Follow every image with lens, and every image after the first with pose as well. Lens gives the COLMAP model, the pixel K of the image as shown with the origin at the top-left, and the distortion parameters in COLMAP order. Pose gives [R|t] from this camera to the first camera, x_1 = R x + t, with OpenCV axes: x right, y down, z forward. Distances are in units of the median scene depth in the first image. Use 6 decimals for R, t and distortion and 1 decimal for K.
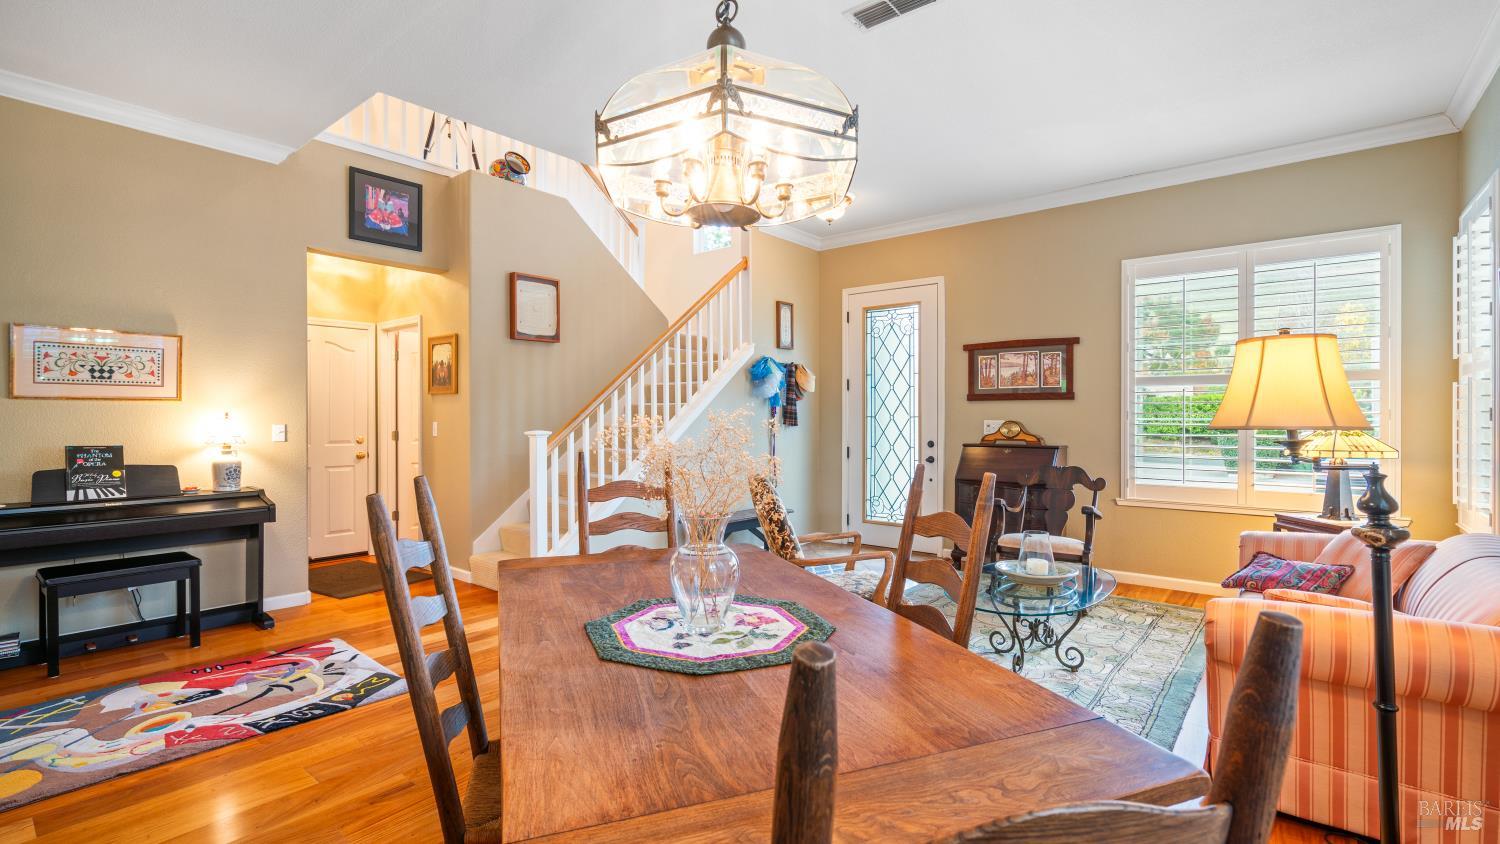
lens RADIAL K [[679.3, 0, 750.0], [0, 679.3, 422.0], [0, 0, 1]] dist [0.000207, -0.000026]
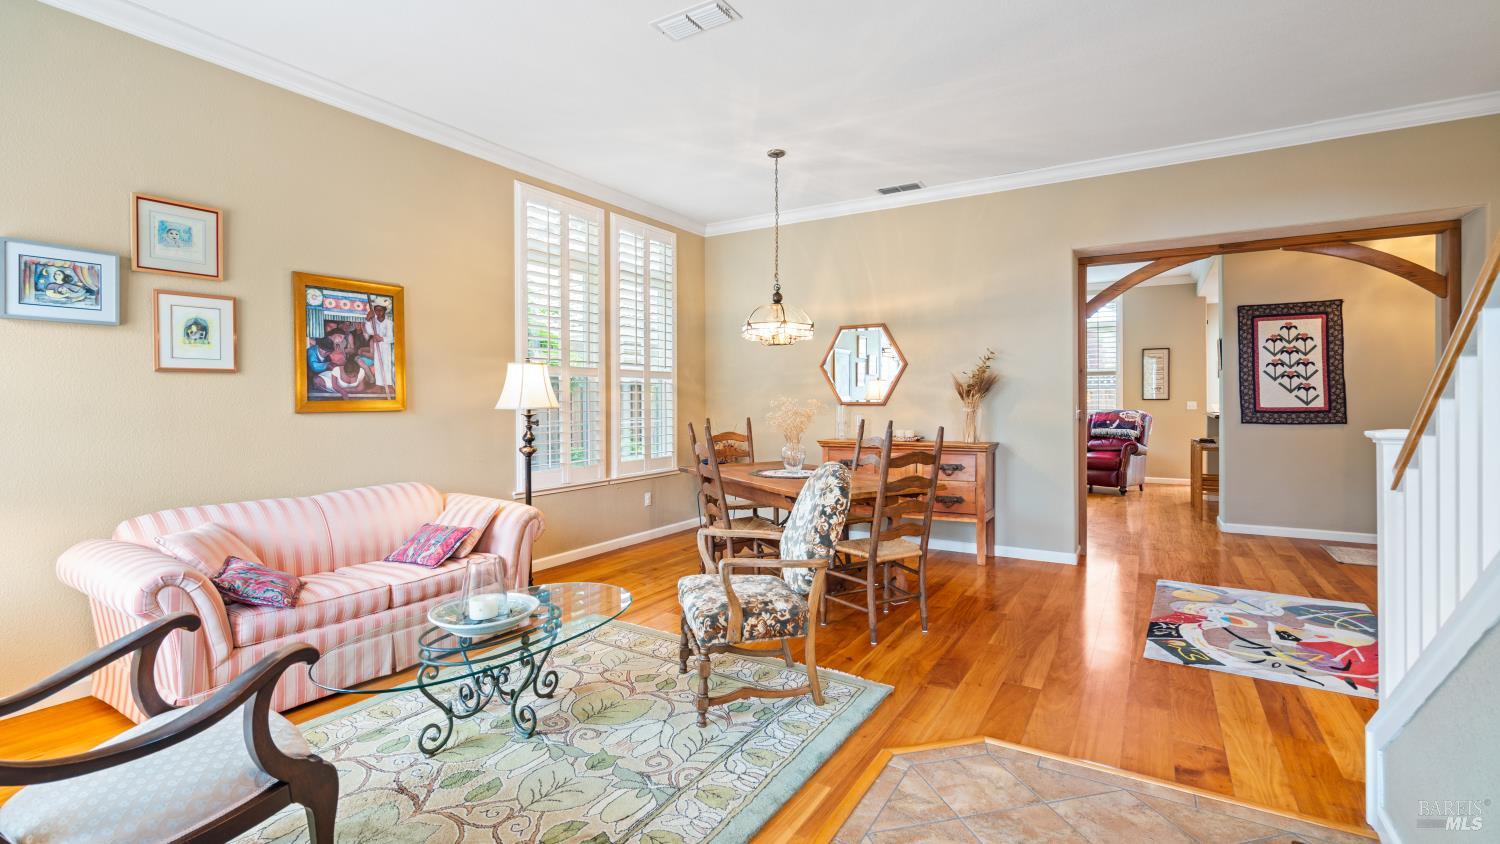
lens RADIAL K [[679.3, 0, 750.0], [0, 679.3, 422.0], [0, 0, 1]] dist [0.000207, -0.000026]
pose [[-0.990609, 0.010597, -0.136311, 0.257332], [0.004866, 0.999093, 0.042307, -0.017507], [0.136636, 0.041246, -0.989762, 1.986777]]
